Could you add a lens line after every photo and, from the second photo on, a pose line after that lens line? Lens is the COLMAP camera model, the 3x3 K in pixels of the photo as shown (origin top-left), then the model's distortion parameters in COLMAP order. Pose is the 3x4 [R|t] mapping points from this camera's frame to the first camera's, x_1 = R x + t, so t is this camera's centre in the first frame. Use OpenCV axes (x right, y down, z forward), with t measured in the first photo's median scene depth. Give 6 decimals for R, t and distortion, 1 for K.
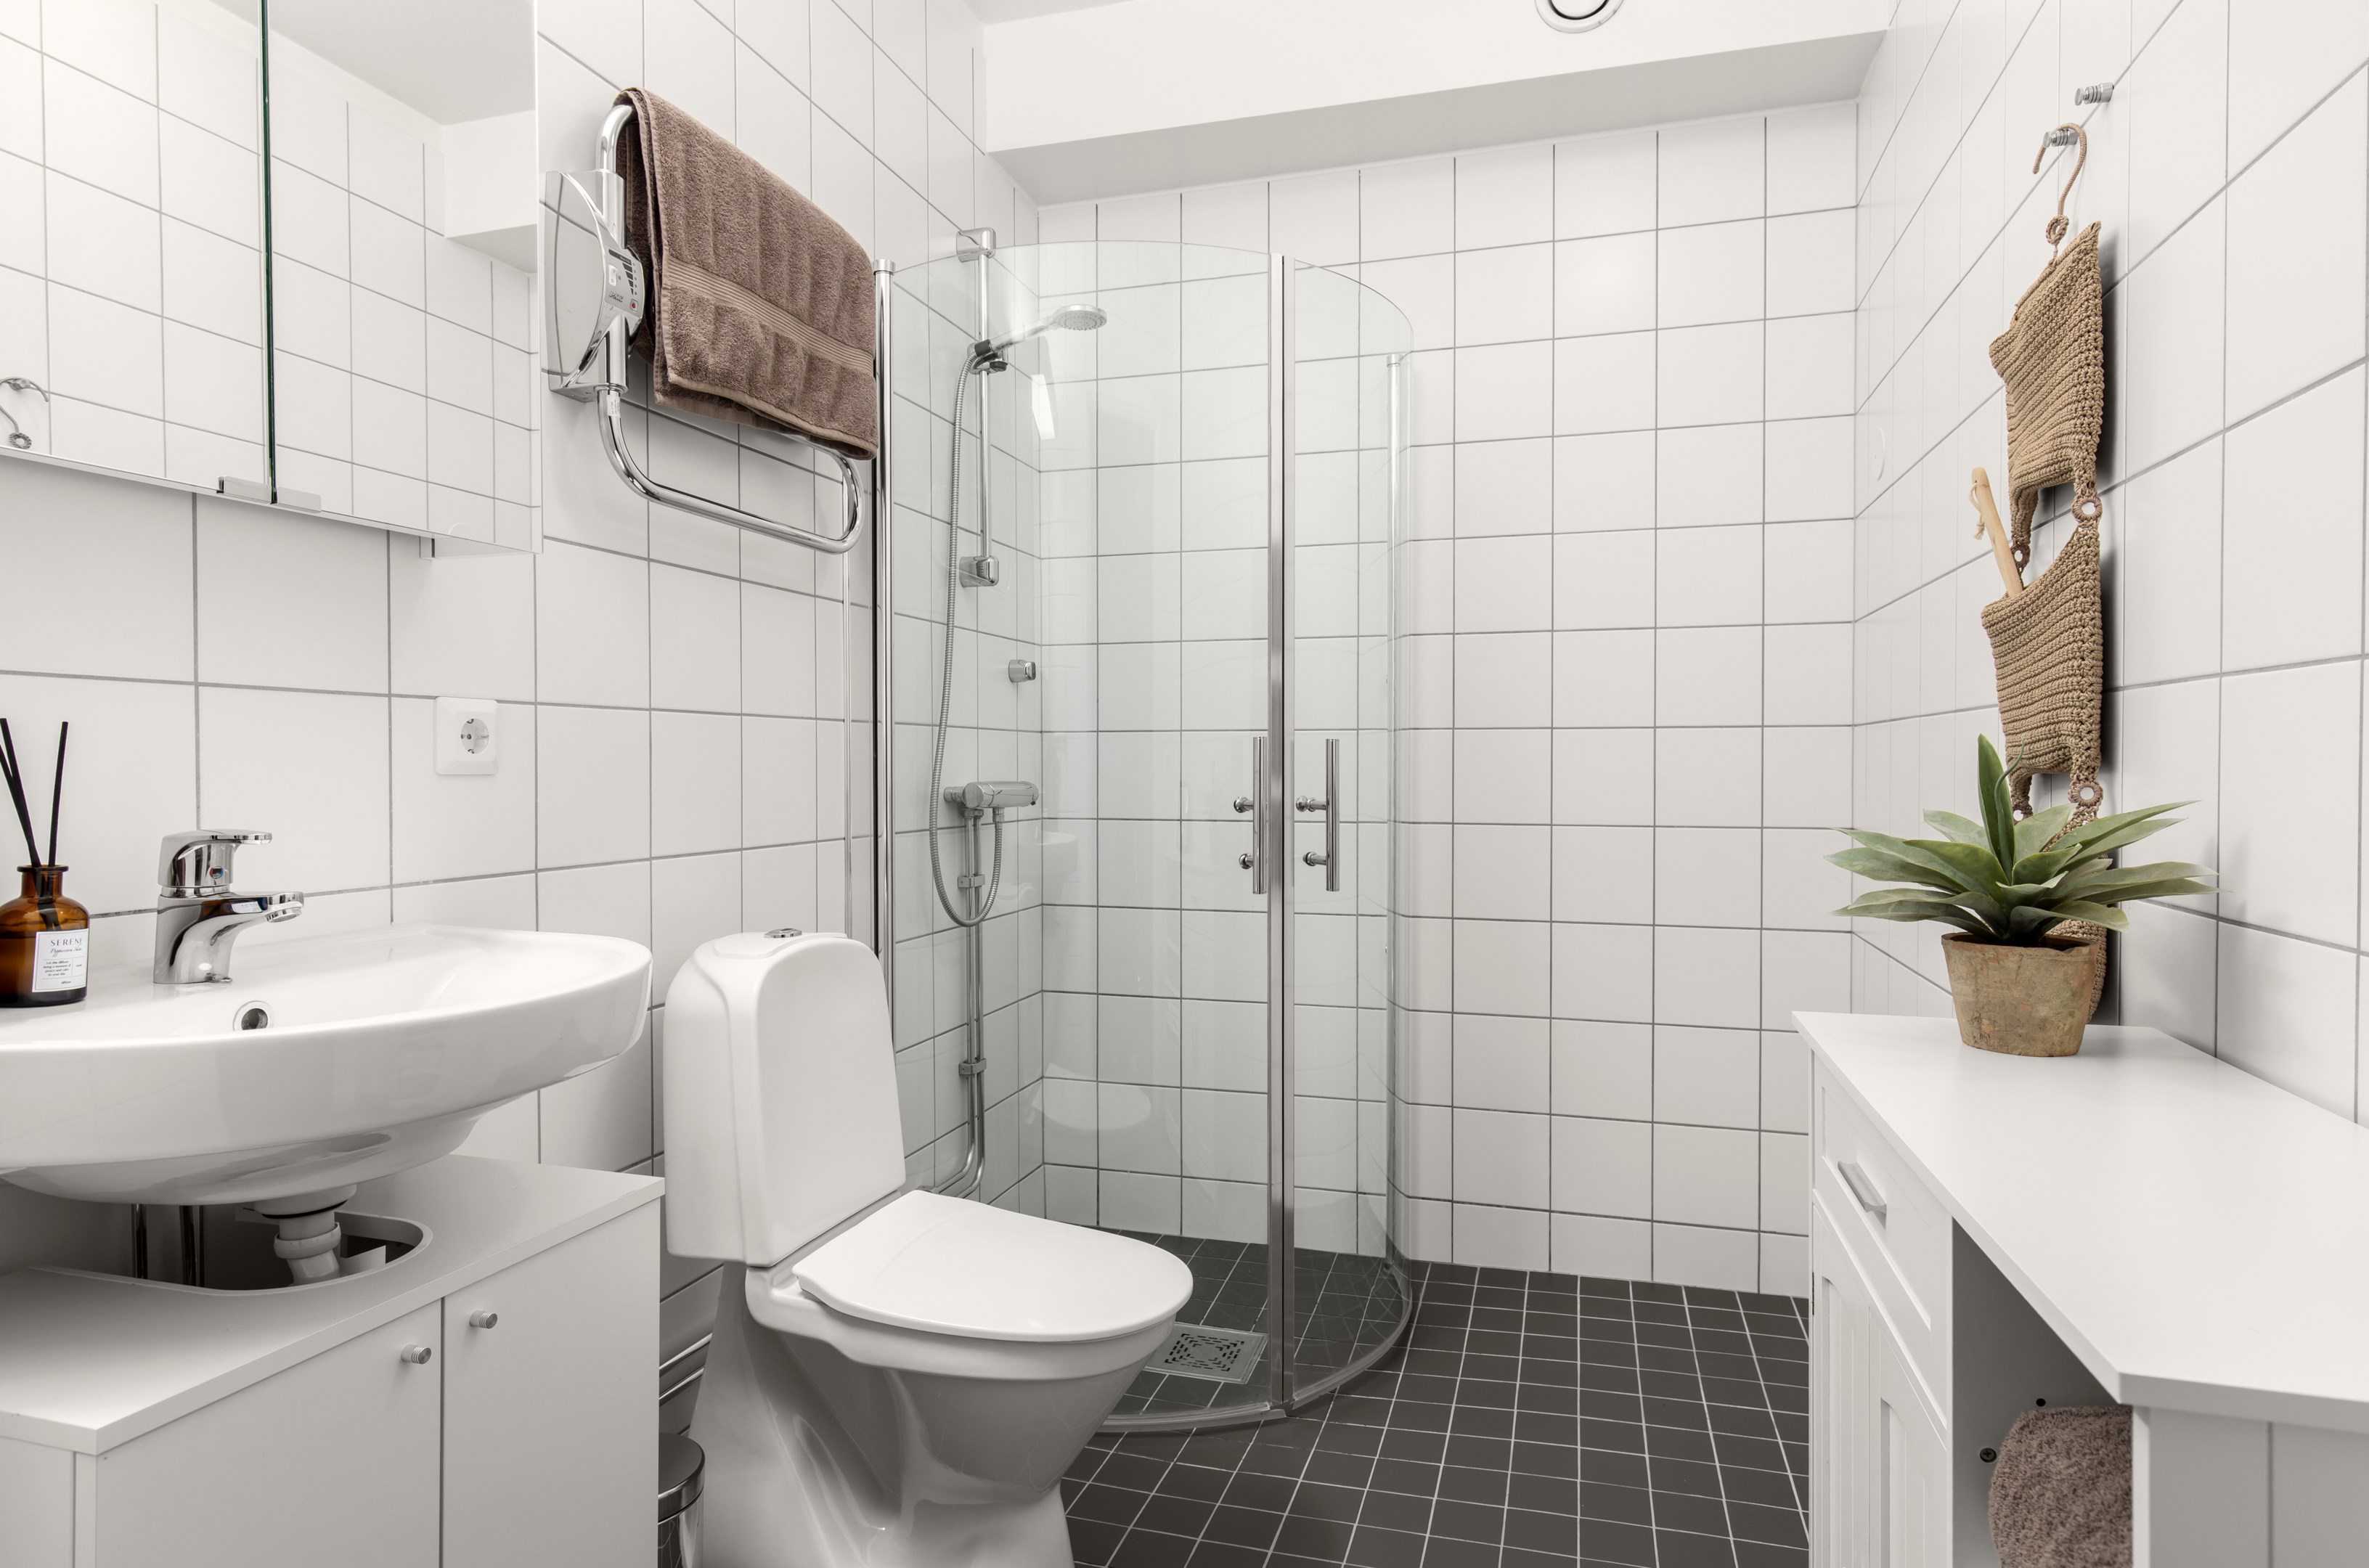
lens RADIAL K [[1296.3, 0, 1192.0], [0, 1296.3, 772.8], [0, 0, 1]] dist [0.001847, -0.000229]
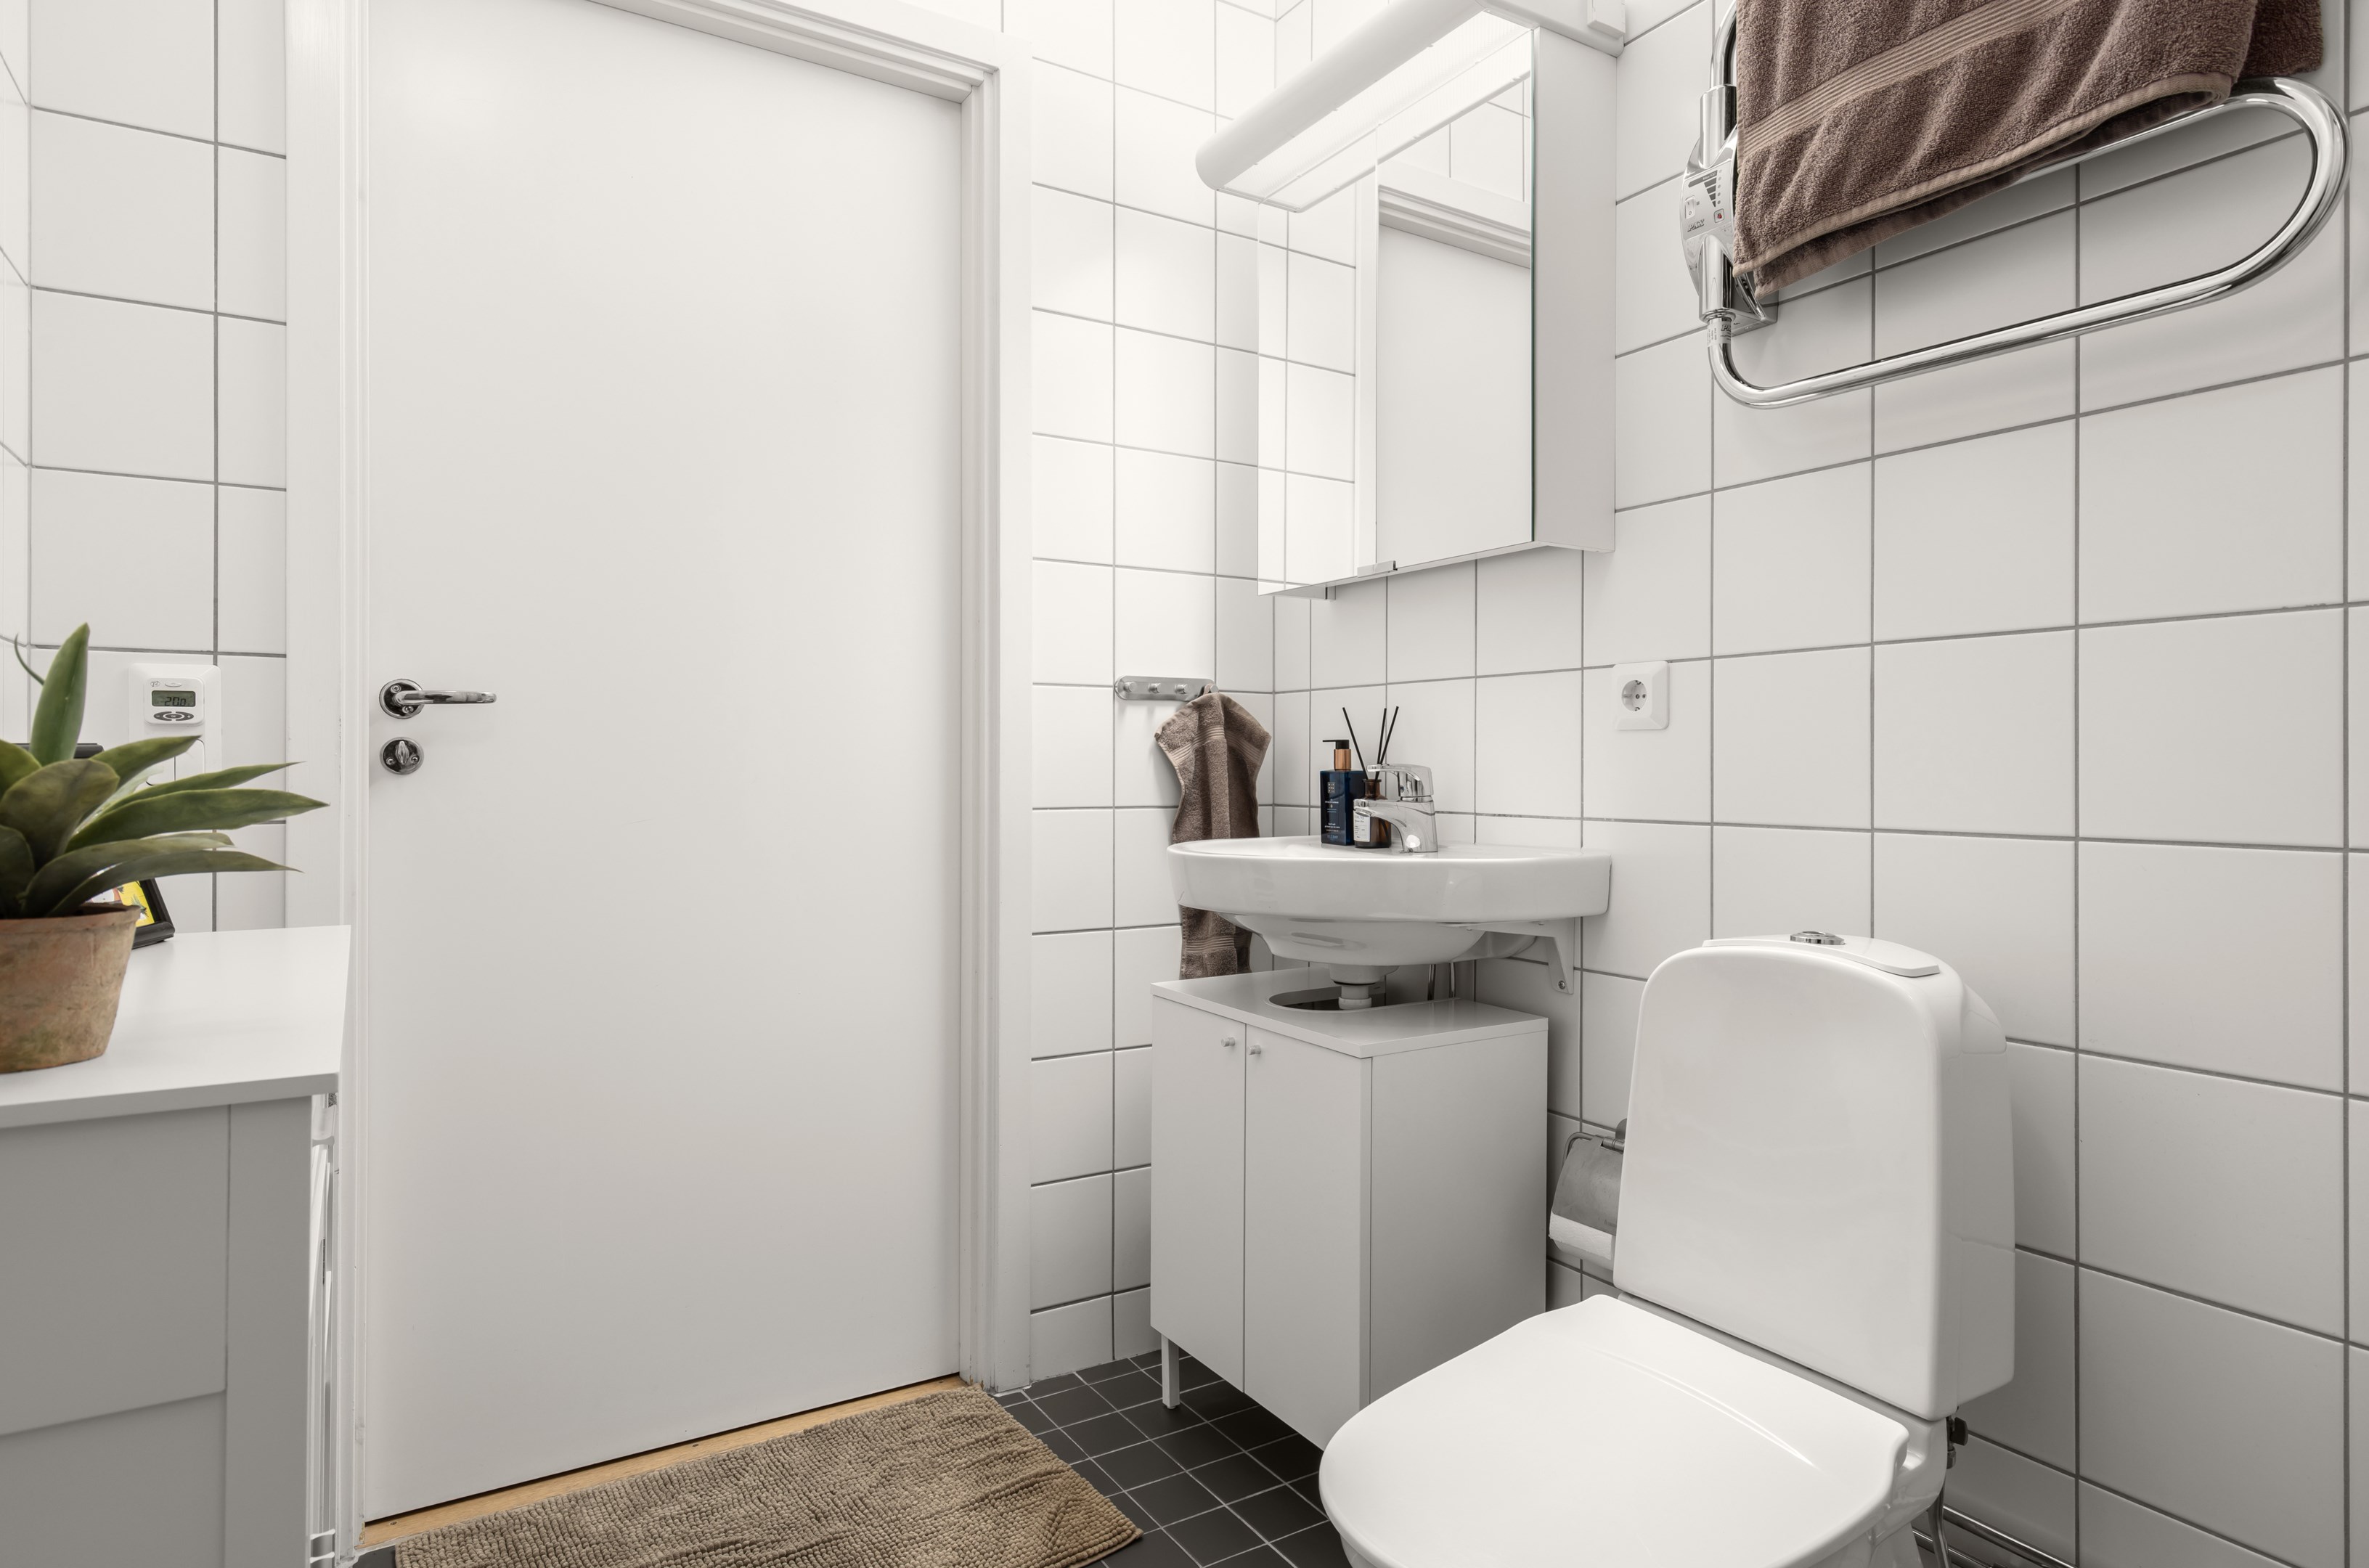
lens RADIAL K [[1296.3, 0, 1192.0], [0, 1296.3, 772.8], [0, 0, 1]] dist [0.001847, -0.000229]
pose [[-0.646985, -0.006074, -0.762479, 0.528581], [-0.011459, 0.999933, 0.001758, 0.039441], [0.762417, 0.009874, -0.647011, 1.356309]]
